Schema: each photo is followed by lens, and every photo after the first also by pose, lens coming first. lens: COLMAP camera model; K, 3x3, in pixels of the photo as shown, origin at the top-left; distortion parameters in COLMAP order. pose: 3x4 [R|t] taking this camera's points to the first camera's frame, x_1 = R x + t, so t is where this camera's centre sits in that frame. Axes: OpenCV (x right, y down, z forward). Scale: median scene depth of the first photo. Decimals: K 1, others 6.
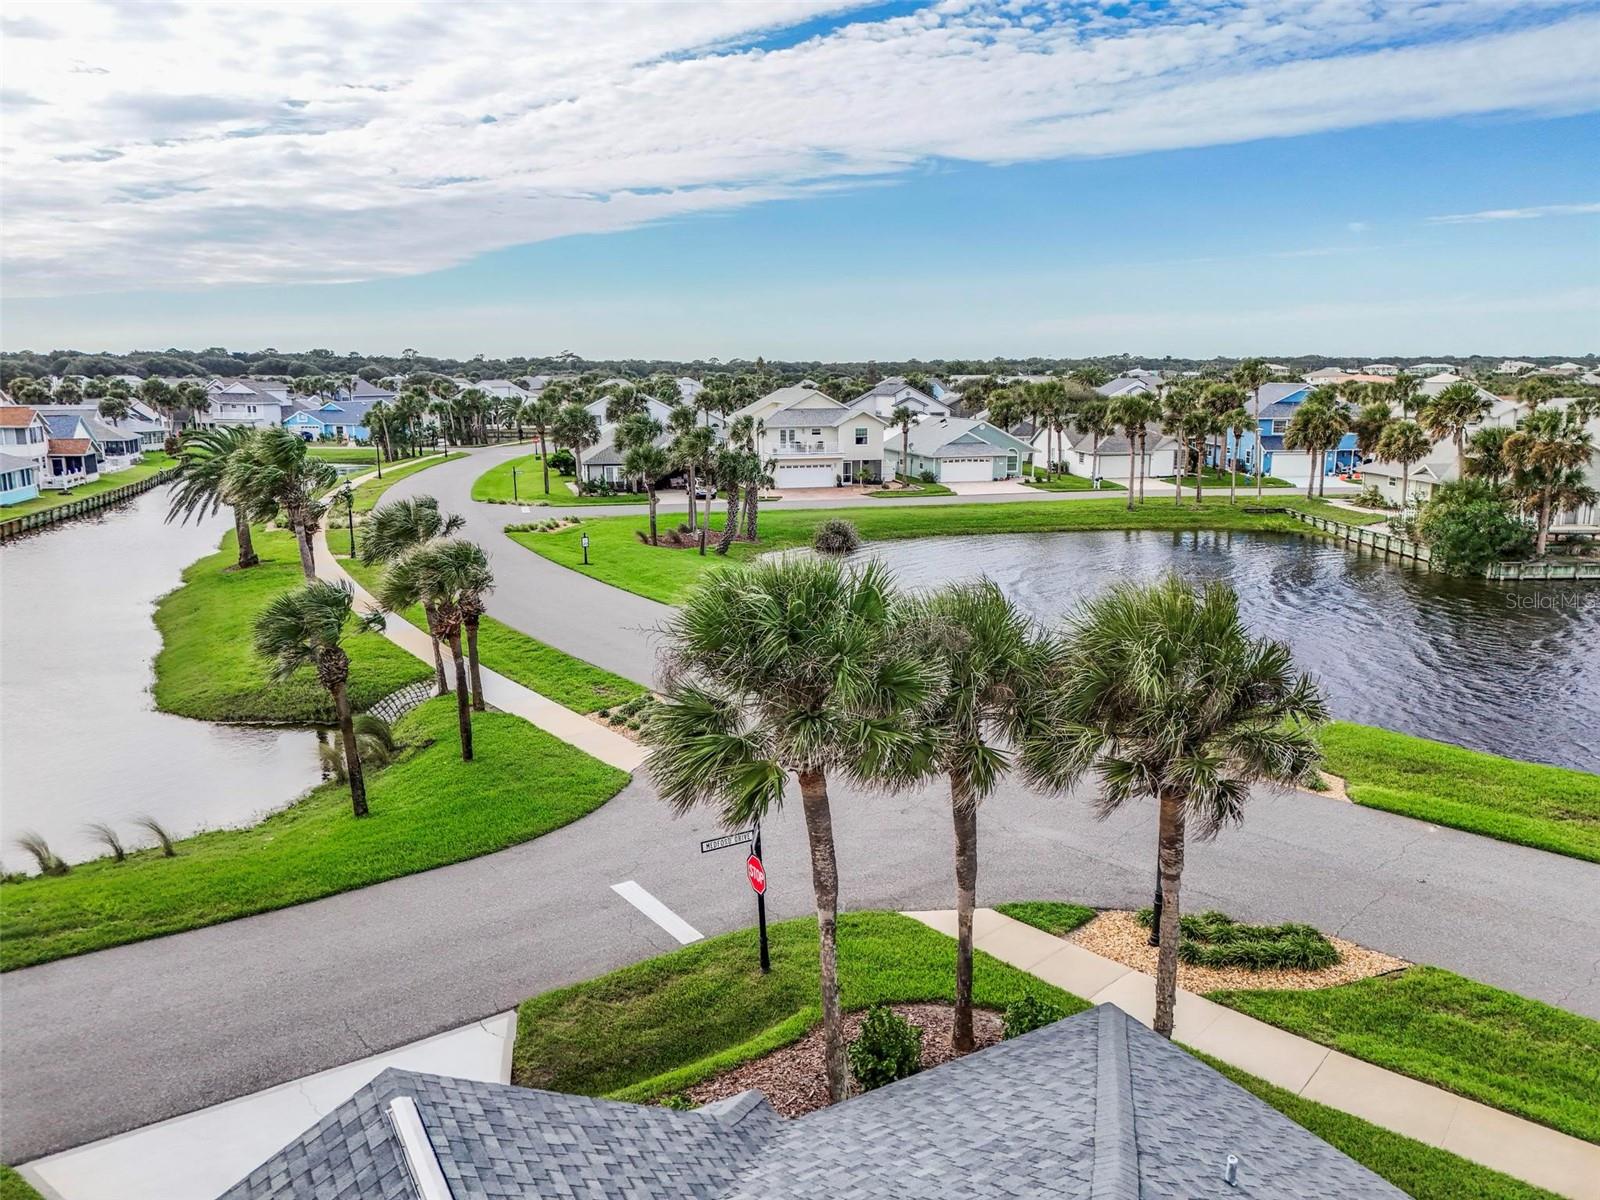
lens RADIAL K [[1151.7, 0, 858.7], [0, 1151.7, 595.5], [0, 0, 1]] dist [0.092037, -0.088622]
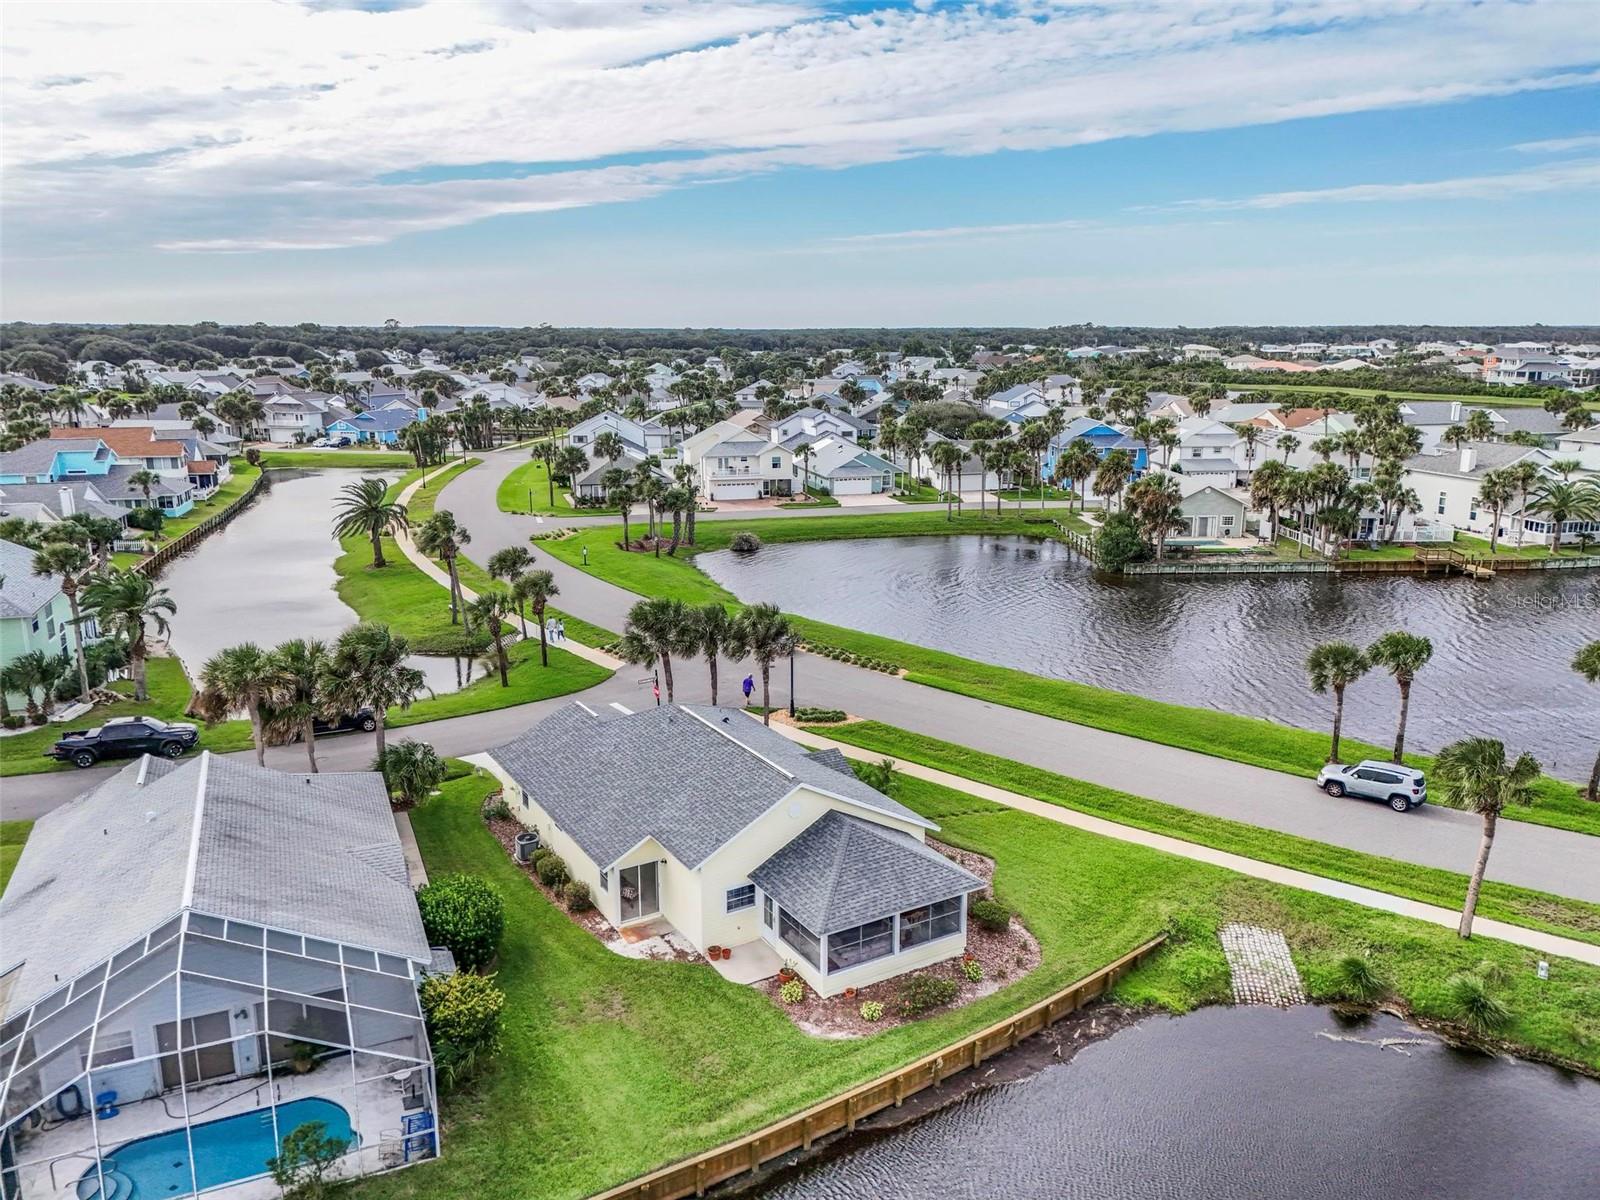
lens RADIAL K [[1151.7, 0, 858.7], [0, 1151.7, 595.5], [0, 0, 1]] dist [0.092037, -0.088622]
pose [[0.999840, -0.000879, 0.017882, 0.083541], [0.000270, 0.999421, 0.034031, -0.026197], [-0.017902, -0.034021, 0.999261, -0.440801]]
